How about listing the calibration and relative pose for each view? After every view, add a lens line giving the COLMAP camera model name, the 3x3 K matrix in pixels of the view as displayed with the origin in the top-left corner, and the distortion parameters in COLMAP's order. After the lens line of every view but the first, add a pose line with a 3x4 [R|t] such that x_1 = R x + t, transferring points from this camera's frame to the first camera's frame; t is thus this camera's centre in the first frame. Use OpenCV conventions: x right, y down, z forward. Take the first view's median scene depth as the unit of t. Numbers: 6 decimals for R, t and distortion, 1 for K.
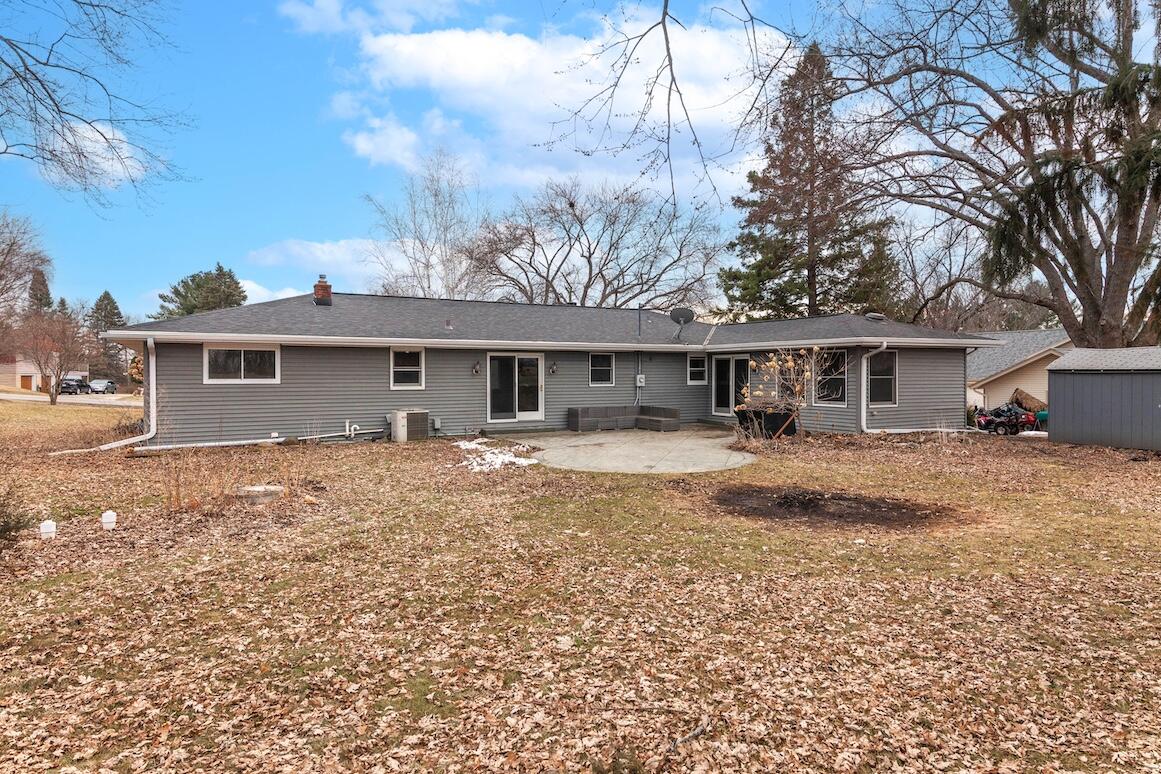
lens RADIAL K [[744.9, 0, 580.5], [0, 744.9, 387.0], [0, 0, 1]] dist [0.002152, 0.000219]
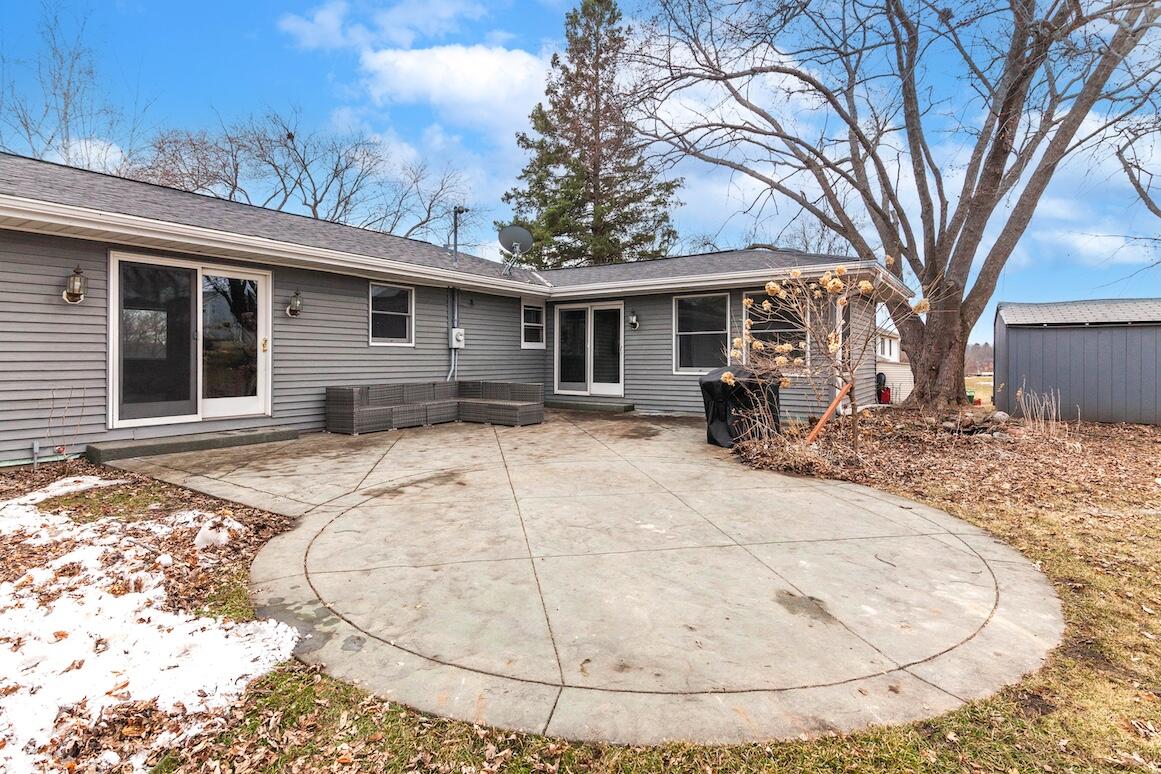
lens RADIAL K [[565.5, 0, 583.8], [0, 565.5, 364.4], [0, 0, 1]] dist [0.002613, 0.000090]
pose [[0.879465, -0.001744, 0.475961, -0.043171], [0.009369, 0.999863, -0.013649, 0.018799], [-0.475872, 0.016463, 0.879360, 0.564984]]
